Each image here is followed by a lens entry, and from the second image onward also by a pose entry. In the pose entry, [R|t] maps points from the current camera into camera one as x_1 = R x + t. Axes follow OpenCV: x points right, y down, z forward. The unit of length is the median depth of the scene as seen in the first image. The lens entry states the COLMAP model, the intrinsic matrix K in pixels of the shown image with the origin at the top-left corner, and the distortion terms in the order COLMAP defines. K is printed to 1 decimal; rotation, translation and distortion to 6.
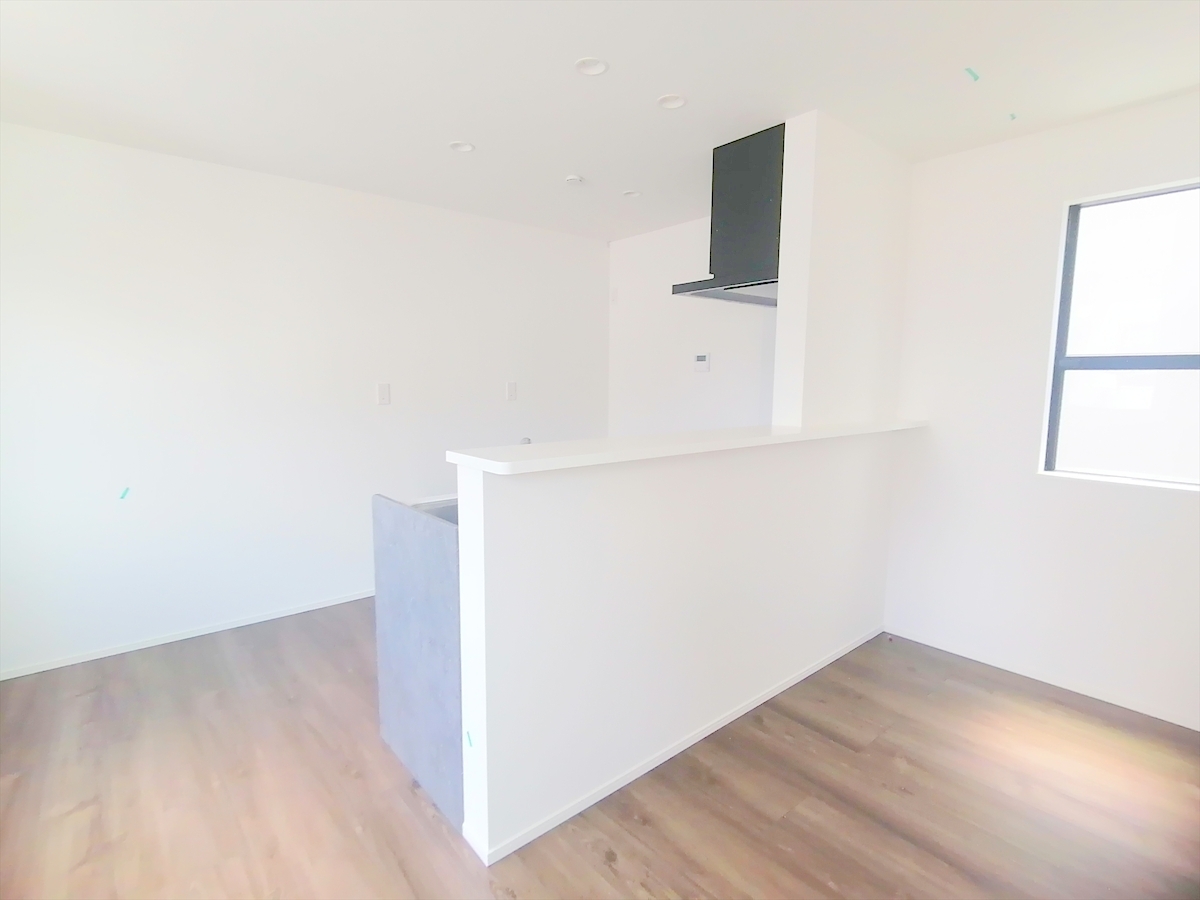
lens RADIAL K [[594.7, 0, 602.6], [0, 594.7, 450.9], [0, 0, 1]] dist [0.009064, -0.012345]
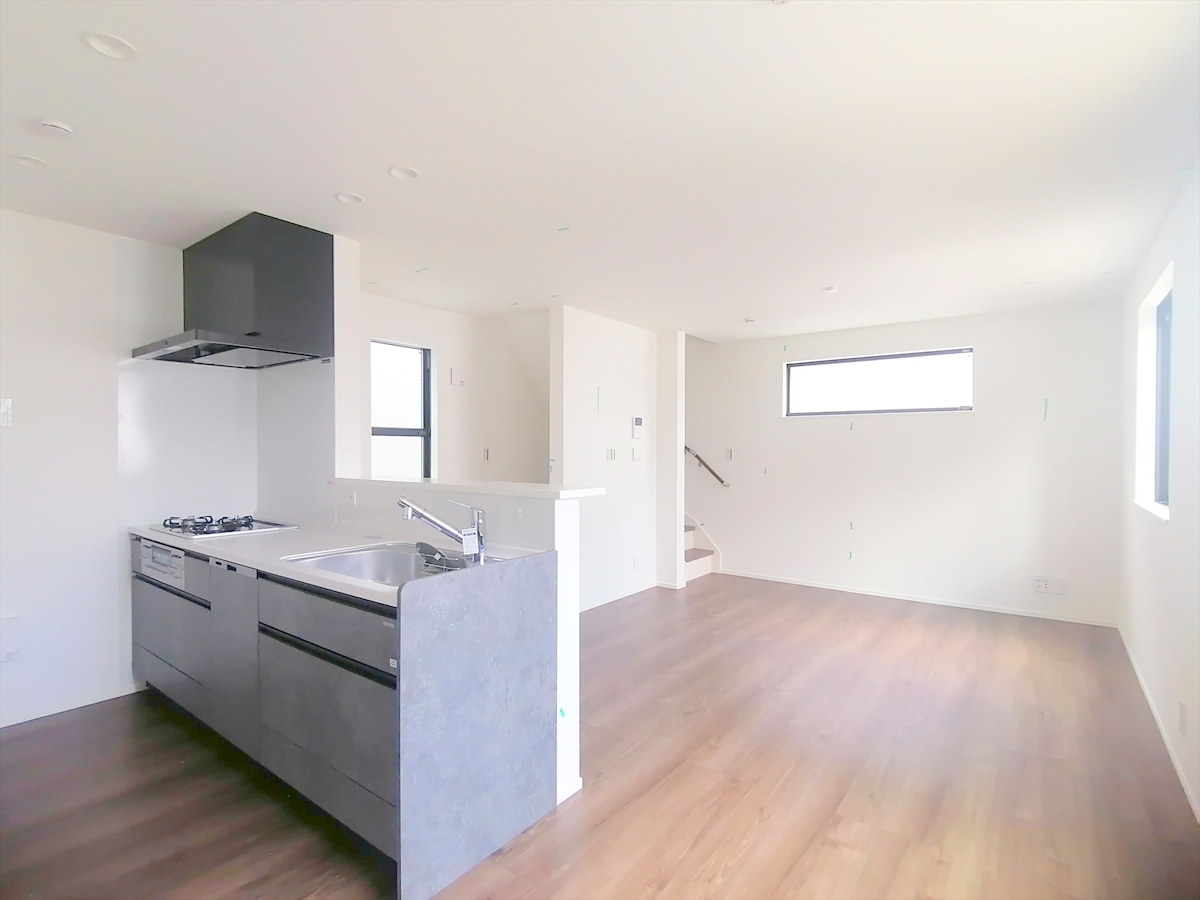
lens RADIAL K [[594.7, 0, 595.0], [0, 594.7, 451.0], [0, 0, 1]] dist [0.009064, -0.012345]
pose [[-0.222837, -0.013610, 0.974761, -0.986294], [0.115013, 0.992552, 0.040152, -0.085635], [-0.968047, 0.121058, -0.219612, 0.753048]]
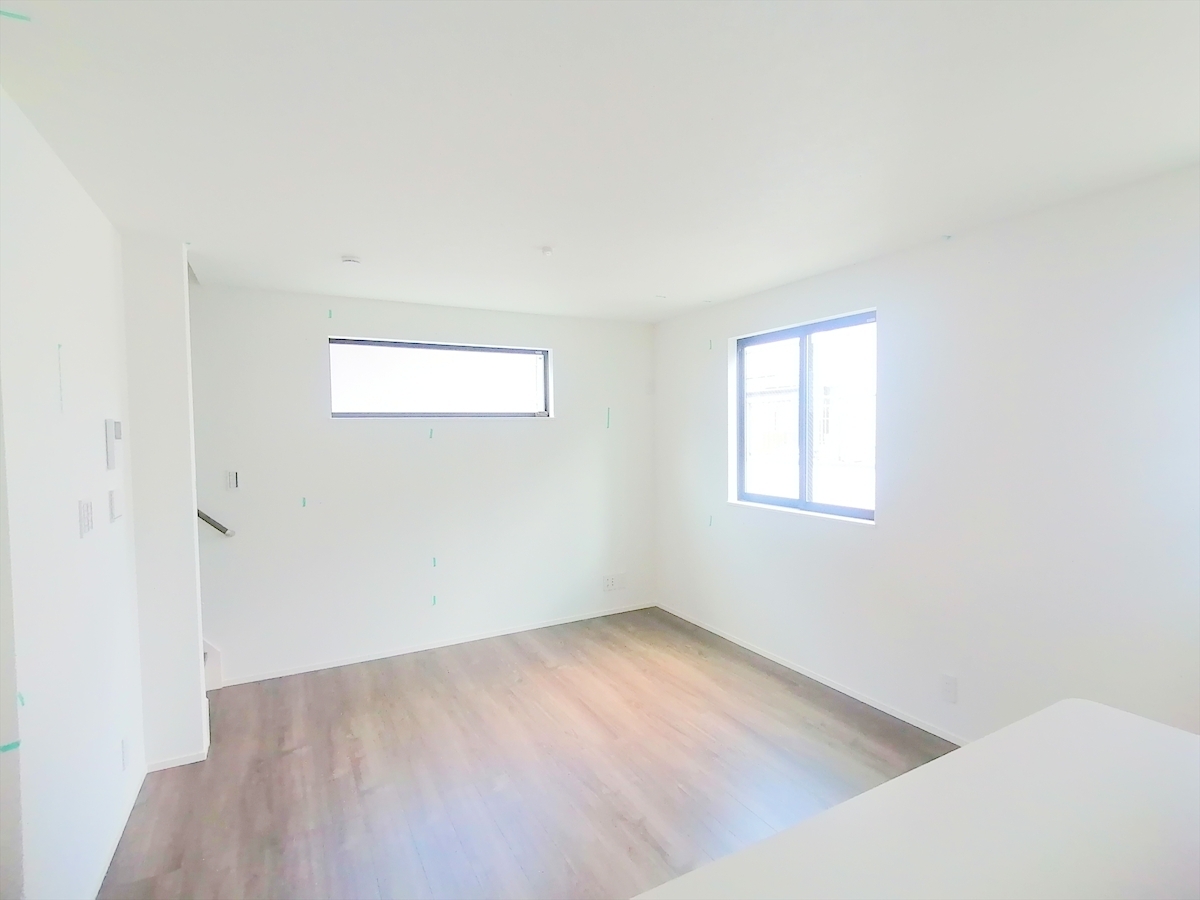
lens RADIAL K [[594.7, 0, 599.5], [0, 594.7, 449.1], [0, 0, 1]] dist [0.009064, -0.012345]
pose [[-0.978805, 0.004841, 0.204738, 0.086076], [0.036908, 0.987521, 0.153100, -0.167648], [-0.201442, 0.157411, -0.966769, 0.865132]]
